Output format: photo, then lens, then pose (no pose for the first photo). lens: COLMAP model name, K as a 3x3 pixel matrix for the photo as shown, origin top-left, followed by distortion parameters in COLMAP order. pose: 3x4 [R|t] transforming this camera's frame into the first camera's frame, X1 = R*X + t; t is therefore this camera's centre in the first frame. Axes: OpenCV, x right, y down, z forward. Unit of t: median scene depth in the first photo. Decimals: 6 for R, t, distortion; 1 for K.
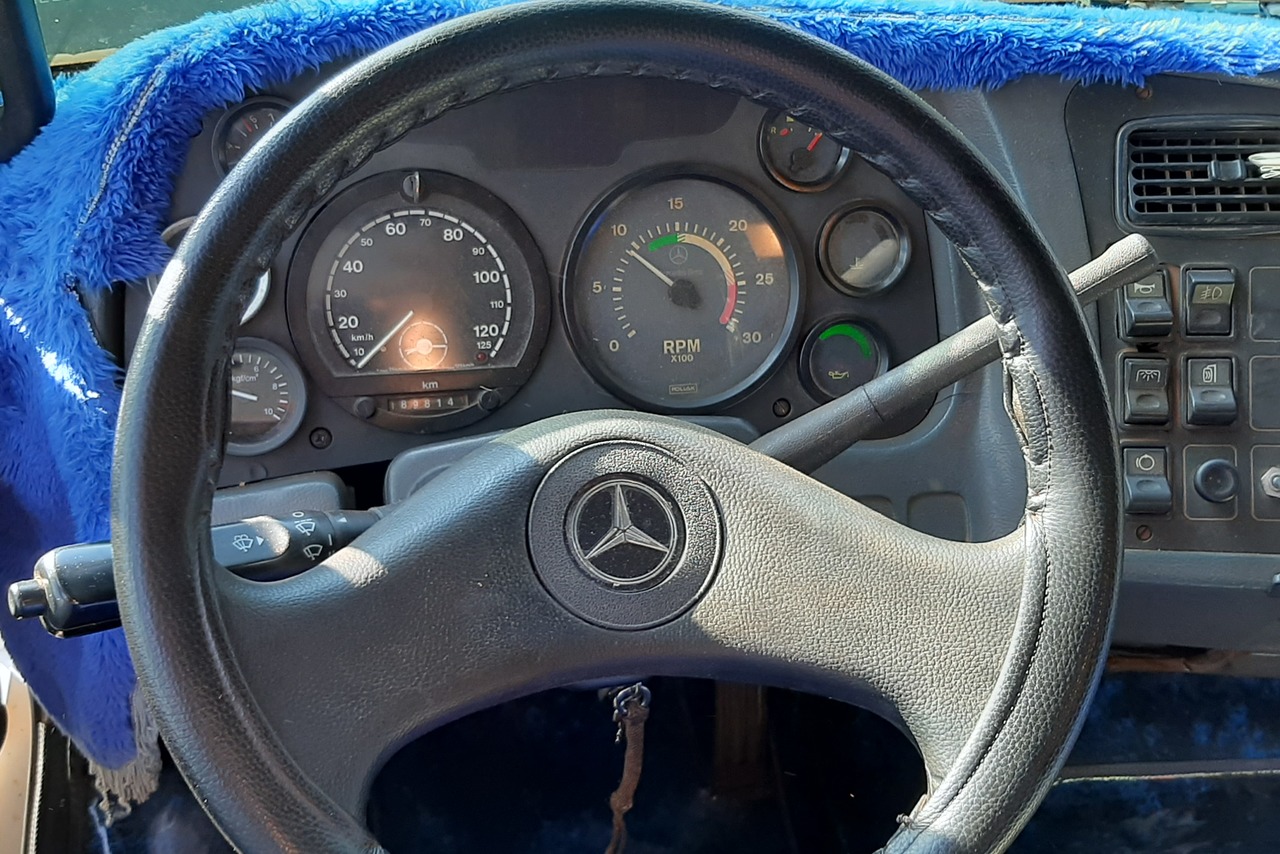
lens RADIAL K [[1320.1, 0, 627.9], [0, 1320.1, 415.3], [0, 0, 1]] dist [0.142361, -0.363732]
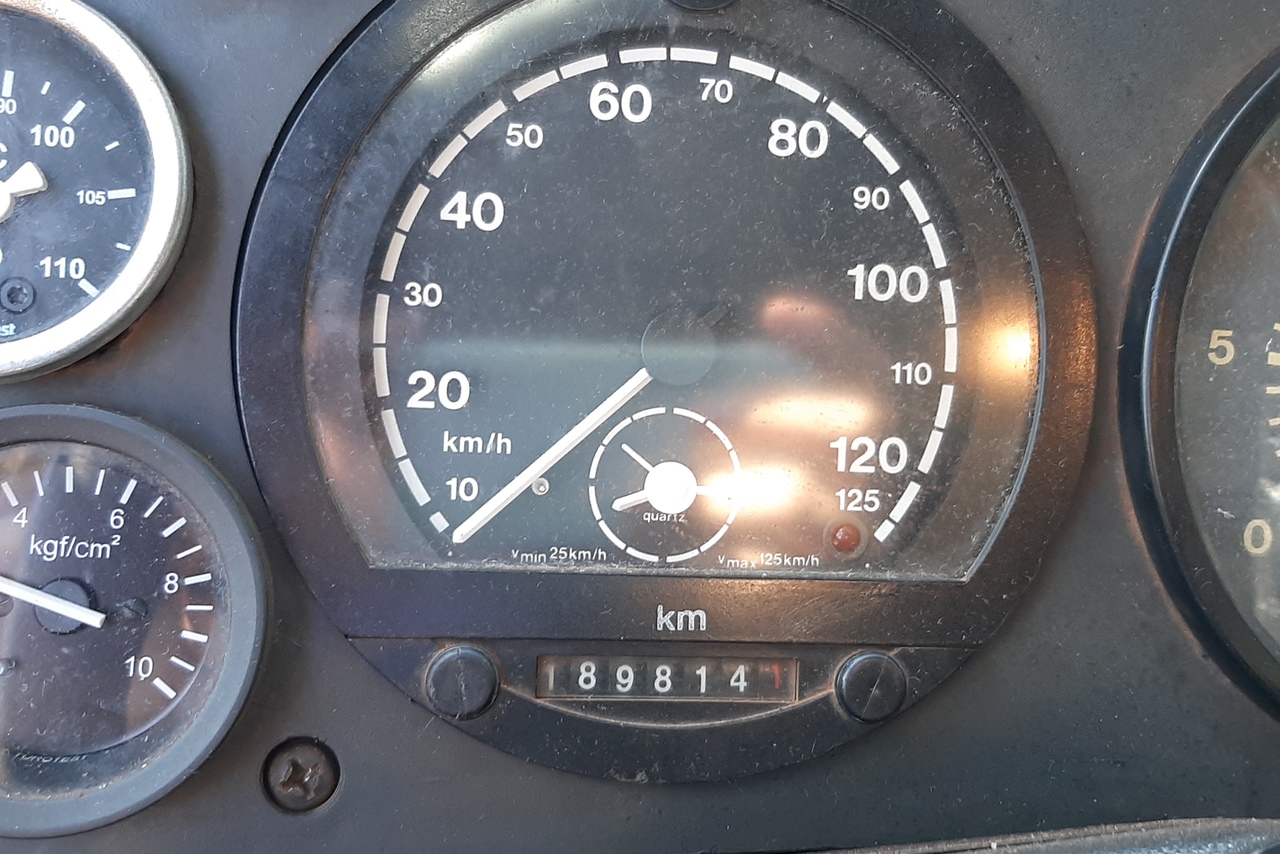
lens RADIAL K [[1320.1, 0, 627.9], [0, 1320.1, 415.3], [0, 0, 1]] dist [0.142361, -0.363732]
pose [[0.994928, 0.076499, -0.065322, -0.146331], [-0.084797, 0.987142, -0.135500, -0.026623], [0.054116, 0.140352, 0.988622, 0.699418]]
